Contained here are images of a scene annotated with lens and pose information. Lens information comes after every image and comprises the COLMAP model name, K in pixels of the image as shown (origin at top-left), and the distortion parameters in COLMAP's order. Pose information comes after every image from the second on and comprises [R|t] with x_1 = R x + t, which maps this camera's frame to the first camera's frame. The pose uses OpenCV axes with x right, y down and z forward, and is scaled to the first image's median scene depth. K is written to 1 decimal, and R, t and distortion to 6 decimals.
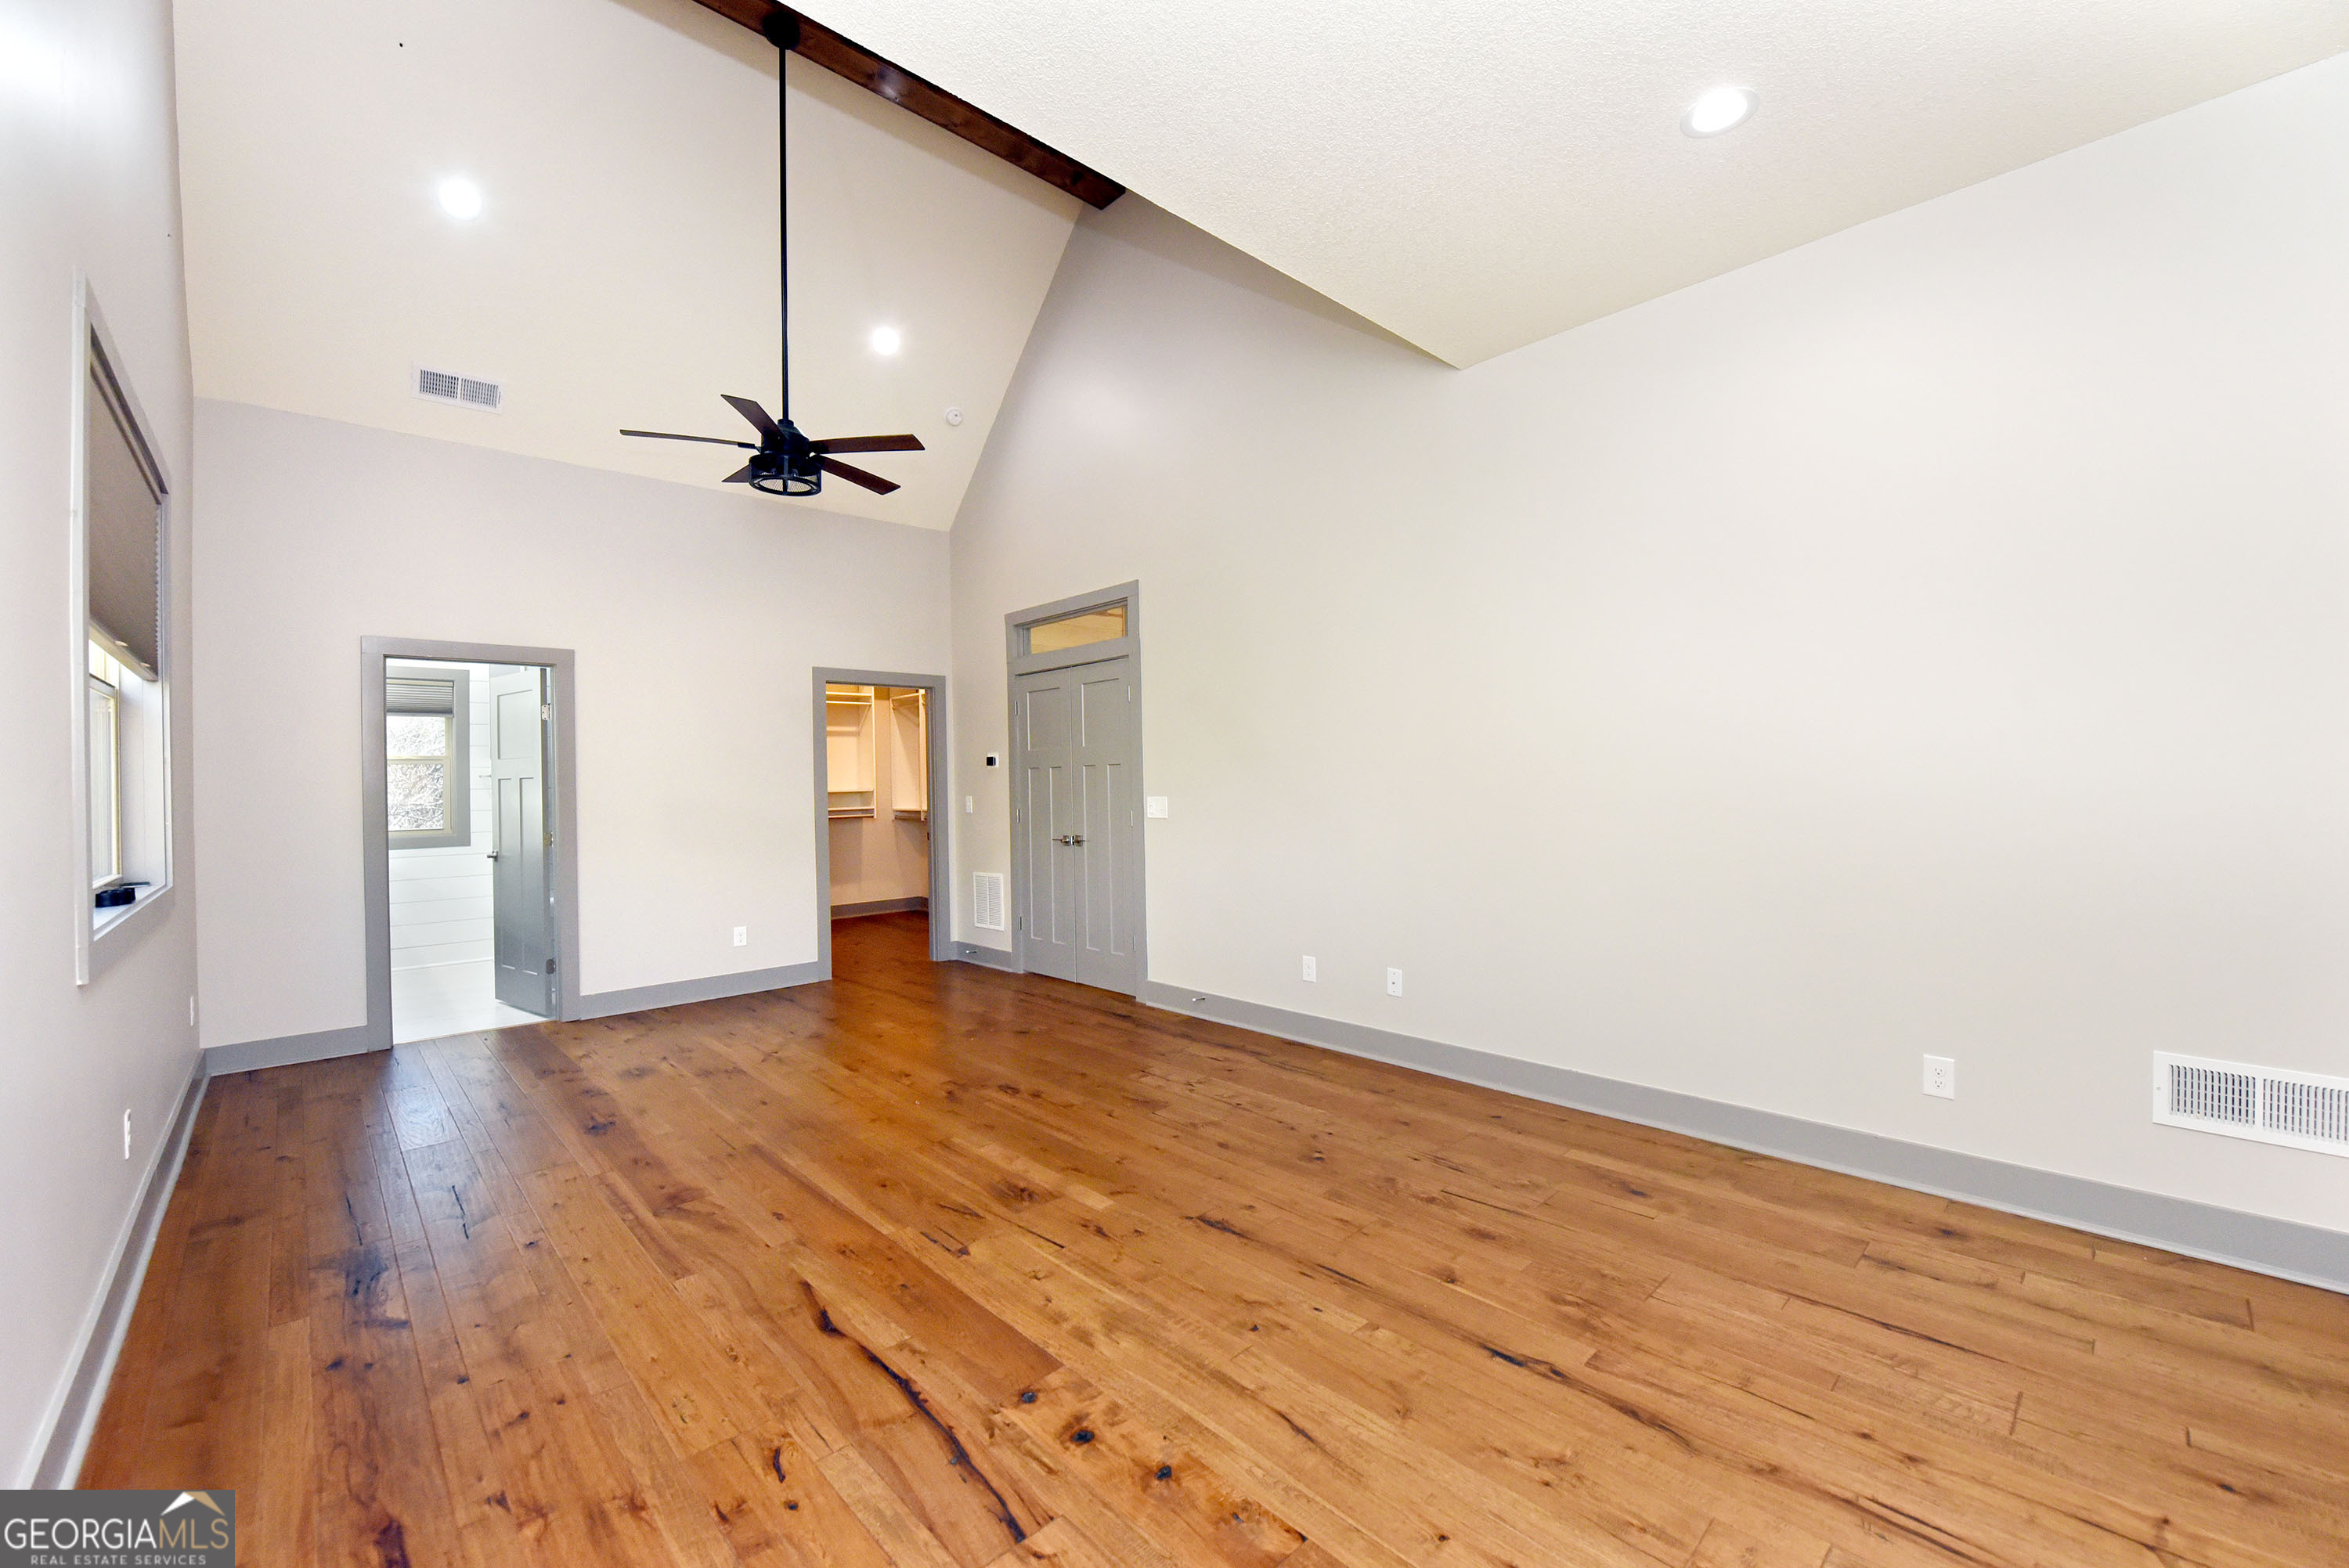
lens RADIAL K [[937.9, 0, 1184.8], [0, 937.9, 772.2], [0, 0, 1]] dist [-0.015761, -0.001913]
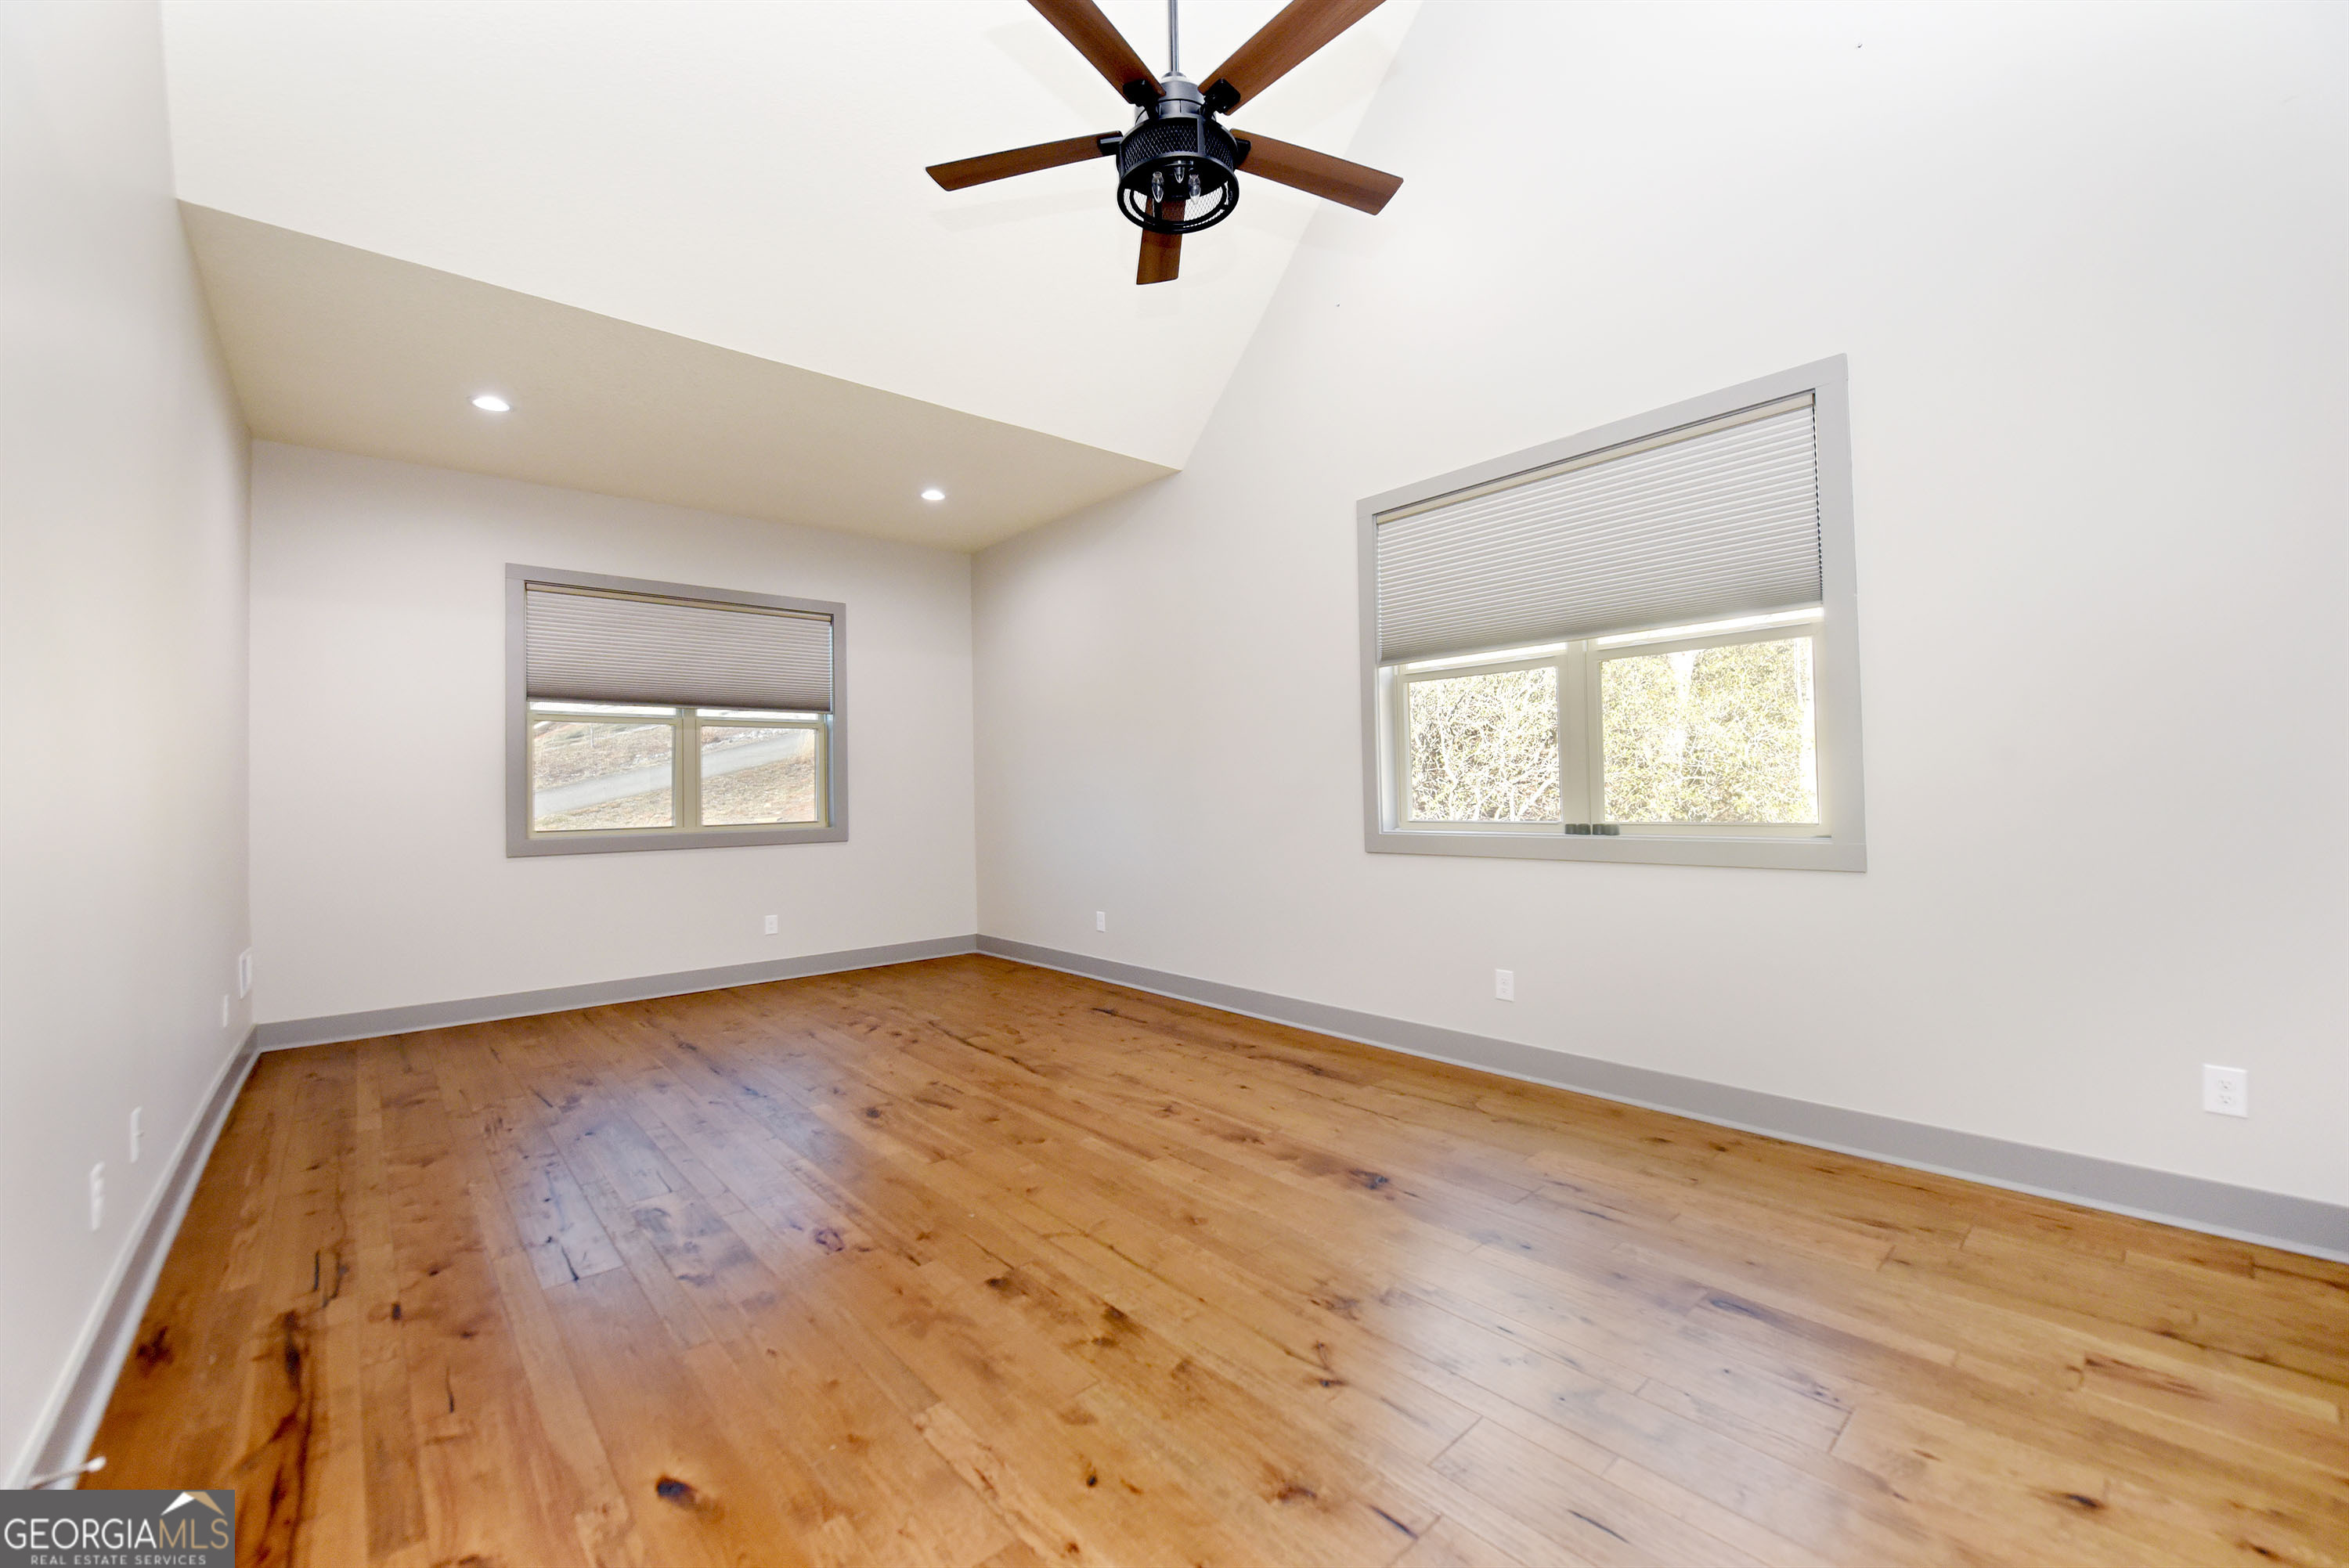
lens RADIAL K [[937.9, 0, 1184.8], [0, 937.9, 772.2], [0, 0, 1]] dist [-0.015761, -0.001913]
pose [[-0.998769, 0.039148, 0.030462, -0.547677], [0.038380, 0.998941, -0.025378, 0.057143], [-0.031423, -0.024177, -0.999214, 1.943848]]
